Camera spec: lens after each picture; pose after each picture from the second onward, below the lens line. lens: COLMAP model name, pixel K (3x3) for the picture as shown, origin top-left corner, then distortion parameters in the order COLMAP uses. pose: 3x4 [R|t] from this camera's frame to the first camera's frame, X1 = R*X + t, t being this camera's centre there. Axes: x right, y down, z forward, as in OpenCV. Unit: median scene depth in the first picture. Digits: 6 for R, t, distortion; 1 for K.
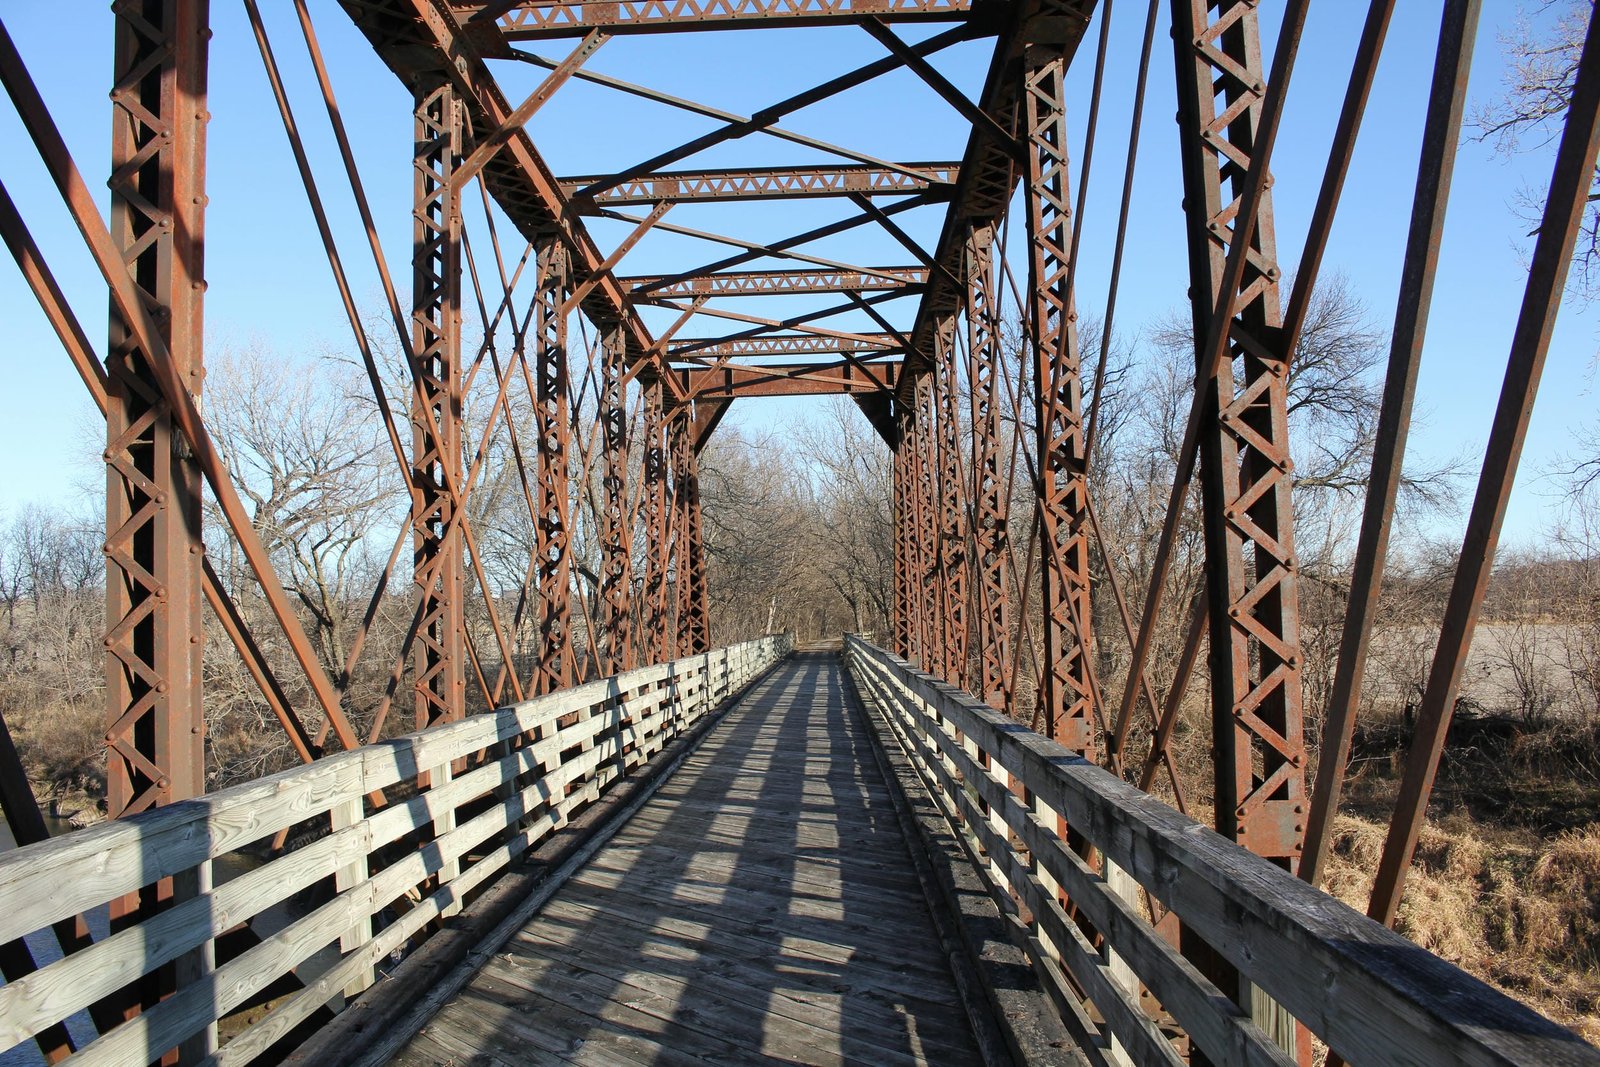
lens RADIAL K [[1321.8, 0, 775.5], [0, 1321.8, 538.8], [0, 0, 1]] dist [-0.160715, 0.126366]
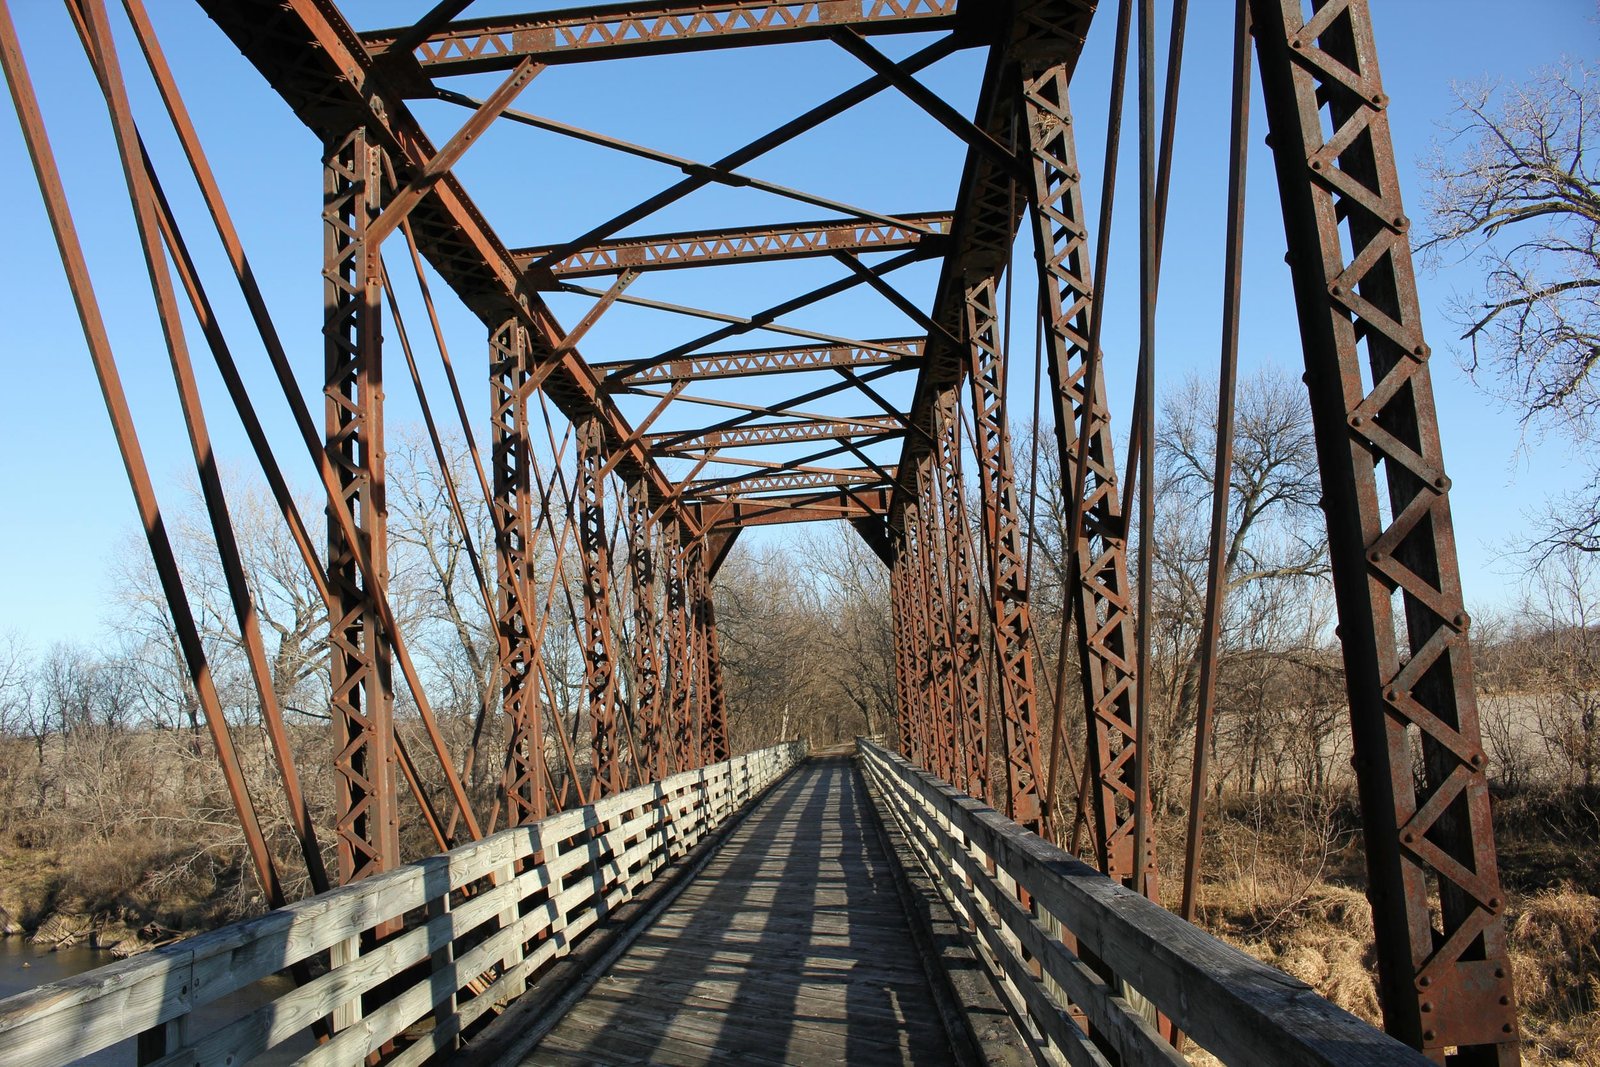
lens RADIAL K [[1321.8, 0, 775.5], [0, 1321.8, 538.8], [0, 0, 1]] dist [-0.160715, 0.126366]
pose [[0.998941, -0.045844, -0.003807, -0.000399], [0.045386, 0.995687, -0.080919, -0.012316], [0.007500, 0.080661, 0.996713, -0.188619]]
